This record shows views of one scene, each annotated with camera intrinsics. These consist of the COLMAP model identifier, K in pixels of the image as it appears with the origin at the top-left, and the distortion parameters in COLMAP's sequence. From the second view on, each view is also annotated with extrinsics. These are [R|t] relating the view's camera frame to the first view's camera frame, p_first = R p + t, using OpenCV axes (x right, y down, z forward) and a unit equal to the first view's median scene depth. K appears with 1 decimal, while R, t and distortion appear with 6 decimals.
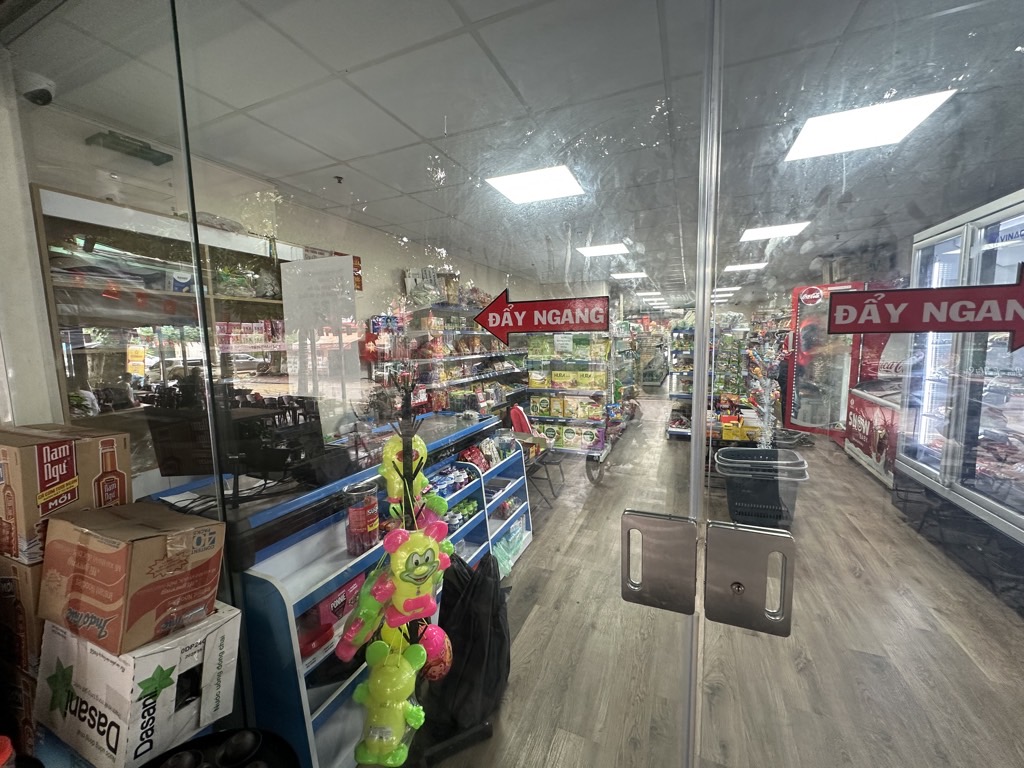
lens RADIAL K [[409.8, 0, 512.0], [0, 409.8, 384.0], [0, 0, 1]] dist [0.000583, 0.000230]
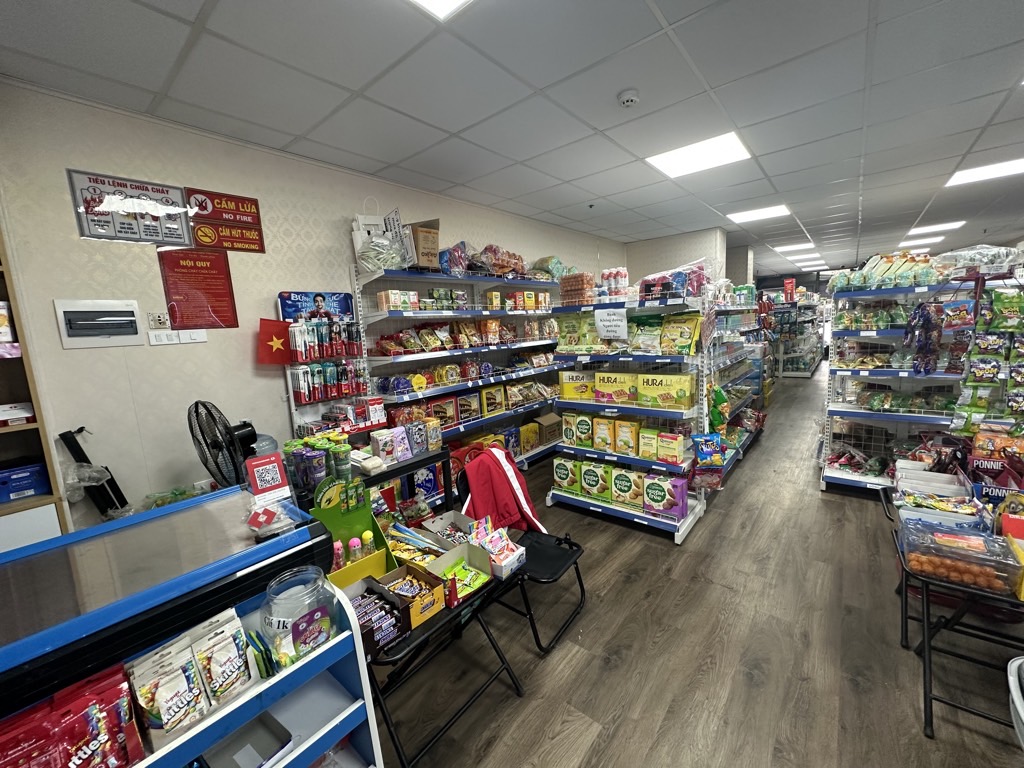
lens RADIAL K [[409.8, 0, 512.0], [0, 409.8, 384.0], [0, 0, 1]] dist [0.000583, 0.000230]
pose [[0.960271, 0.006585, -0.278992, 0.147037], [0.005577, 0.999069, 0.042777, -0.041106], [0.279014, -0.042634, 0.959340, 0.402366]]
